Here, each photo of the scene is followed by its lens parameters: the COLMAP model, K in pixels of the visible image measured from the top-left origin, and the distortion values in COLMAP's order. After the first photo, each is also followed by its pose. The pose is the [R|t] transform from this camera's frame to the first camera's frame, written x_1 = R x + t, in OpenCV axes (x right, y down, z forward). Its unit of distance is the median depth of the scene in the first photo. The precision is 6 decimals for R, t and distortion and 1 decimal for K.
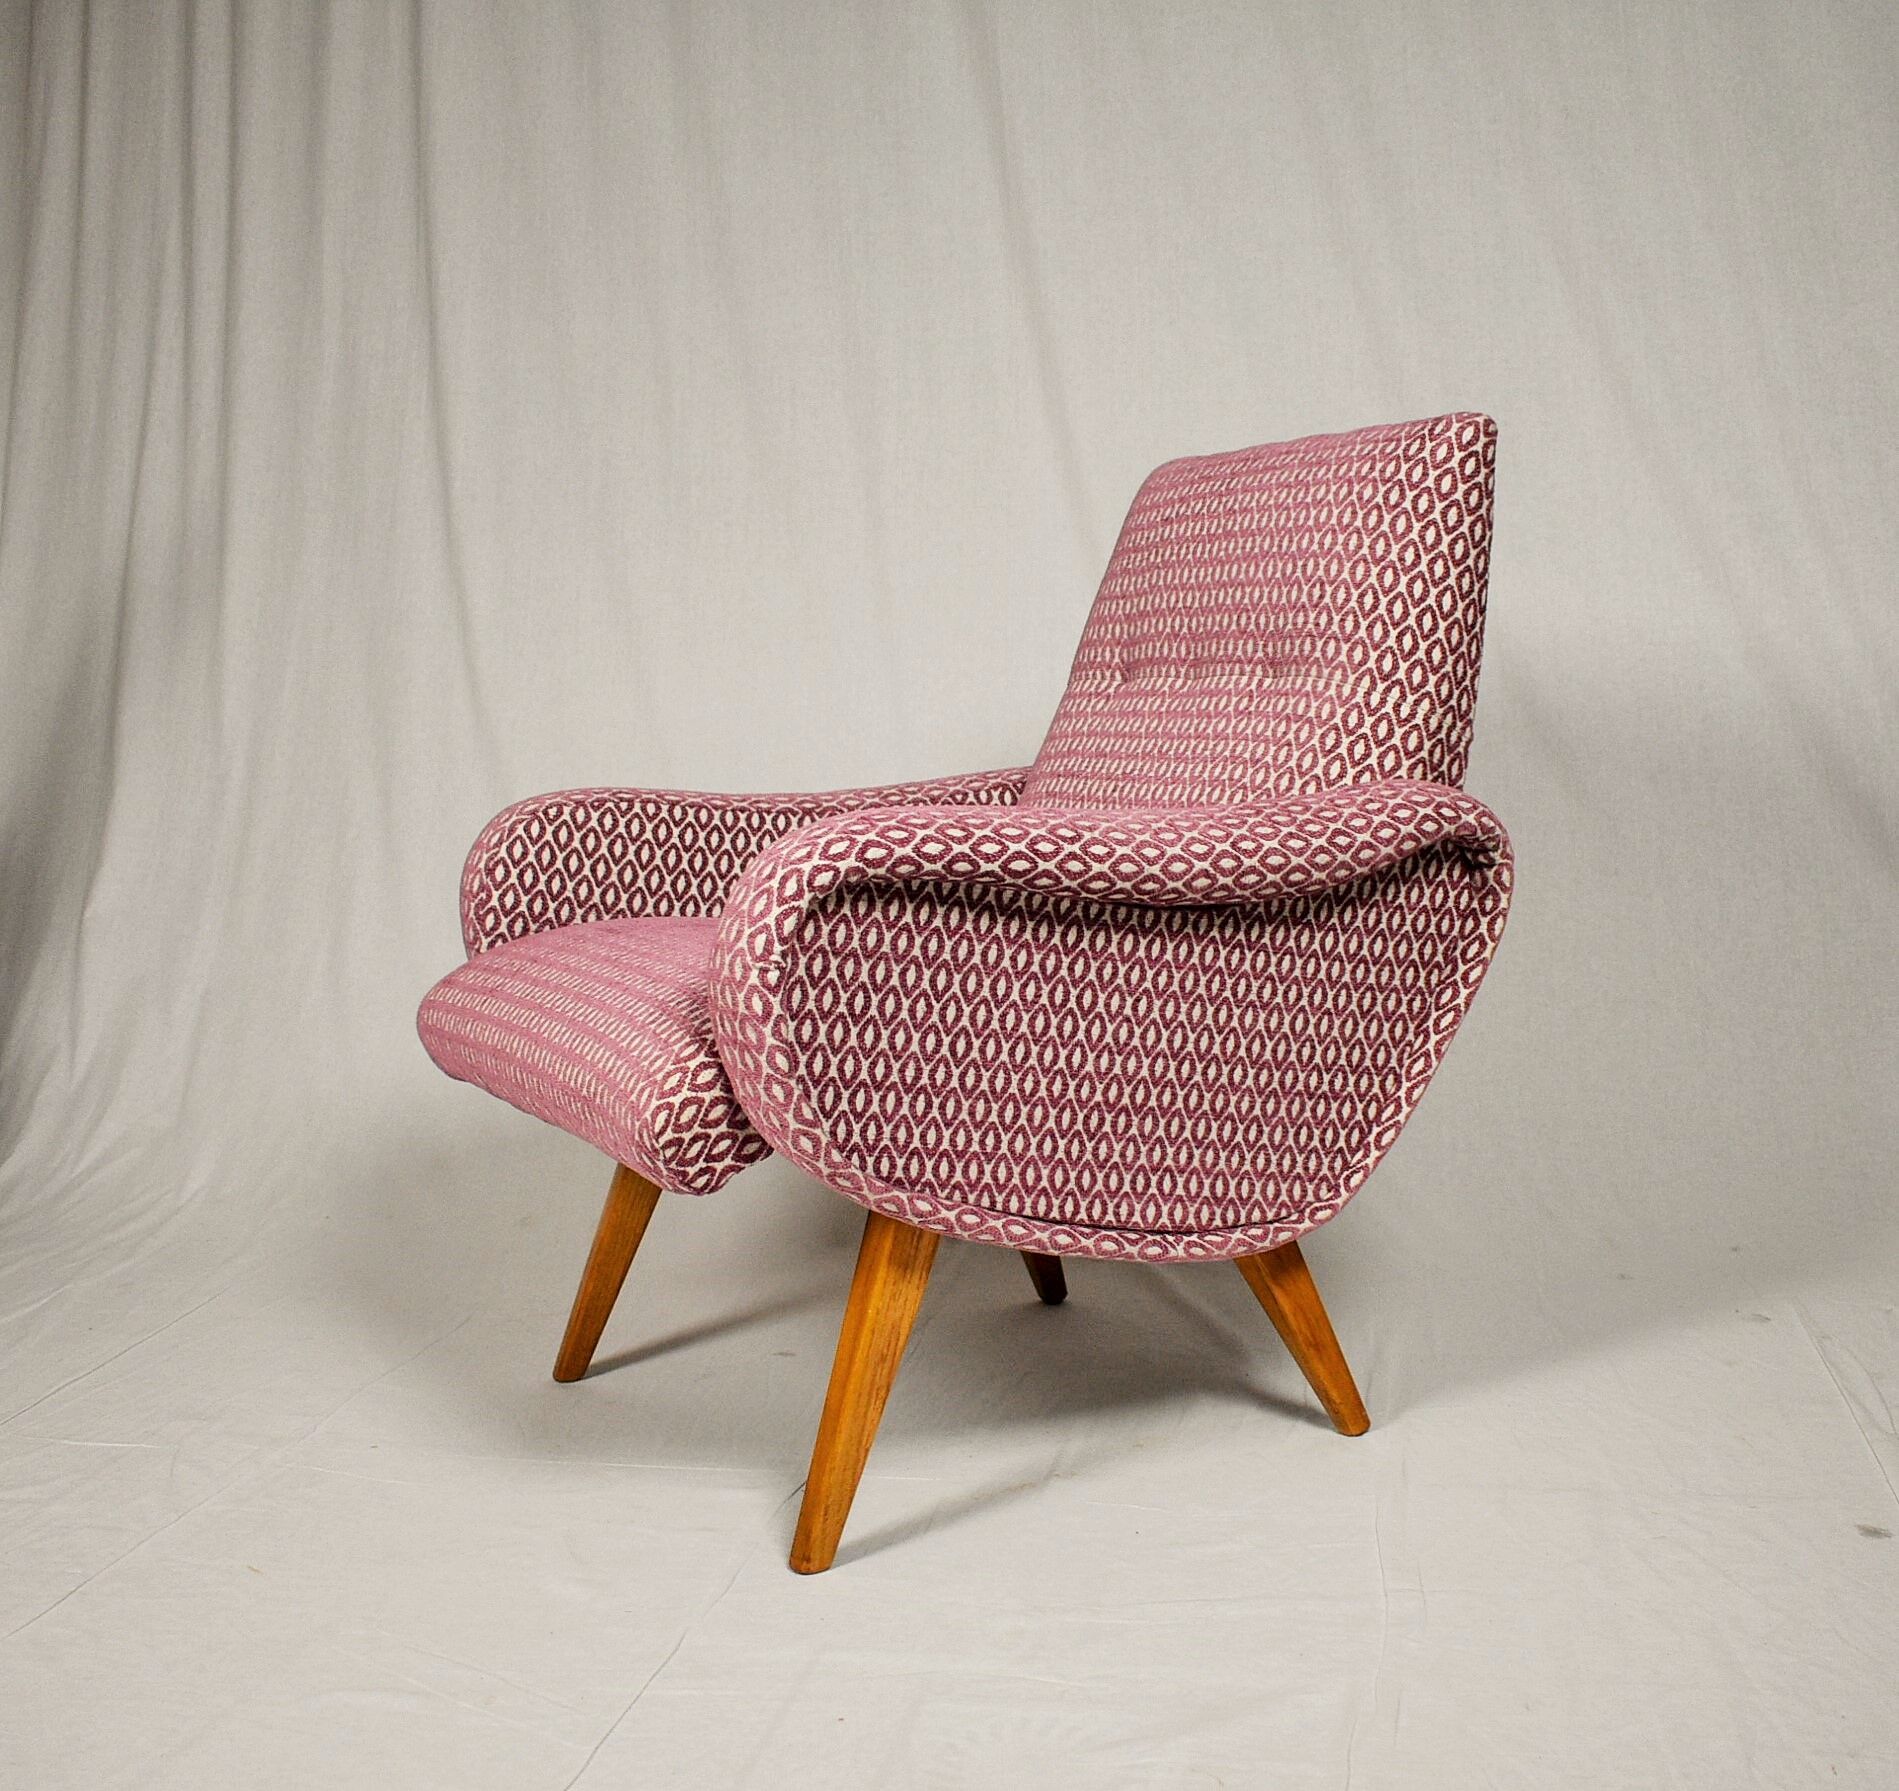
lens RADIAL K [[2288.9, 0, 984.0], [0, 2288.9, 989.3], [0, 0, 1]] dist [-0.007180, -0.012062]
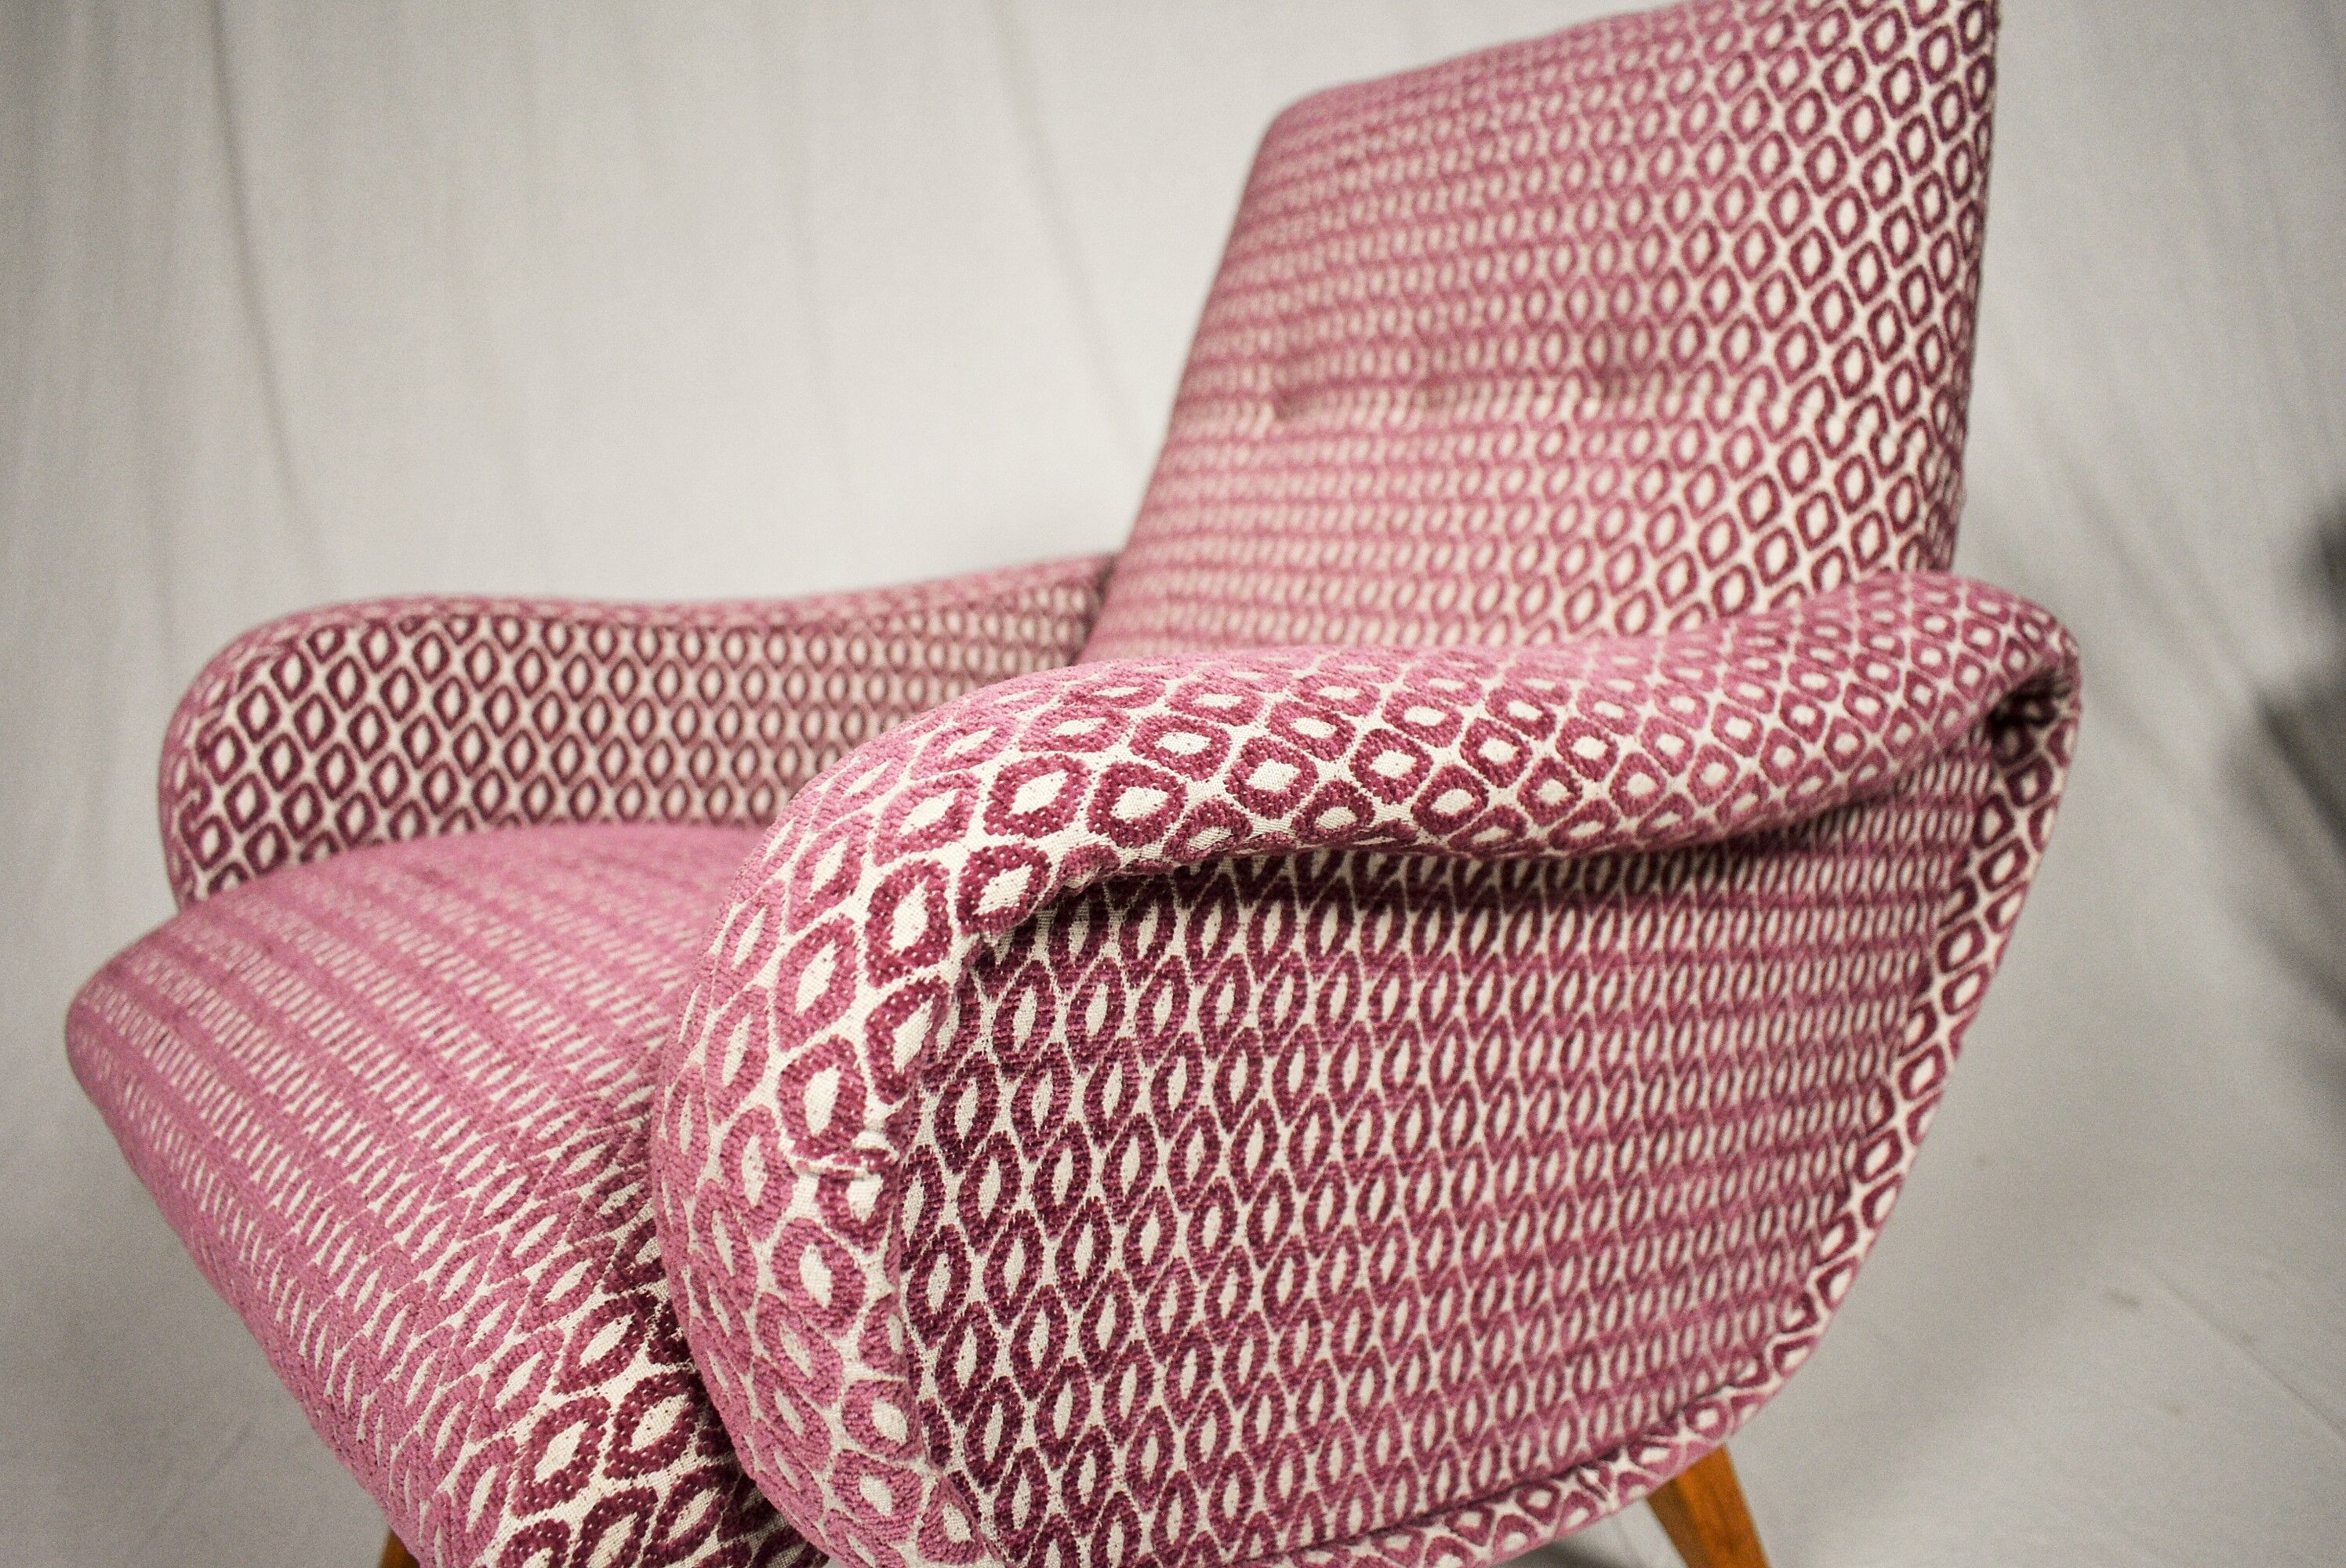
lens RADIAL K [[1806.2, 0, 1173.0], [0, 1806.2, 784.0], [0, 0, 1]] dist [-0.018227, 0.005987]
pose [[0.981840, -0.031013, 0.187161, -0.086651], [0.025331, 0.999145, 0.032679, -0.065768], [-0.188015, -0.027344, 0.981786, 0.671219]]
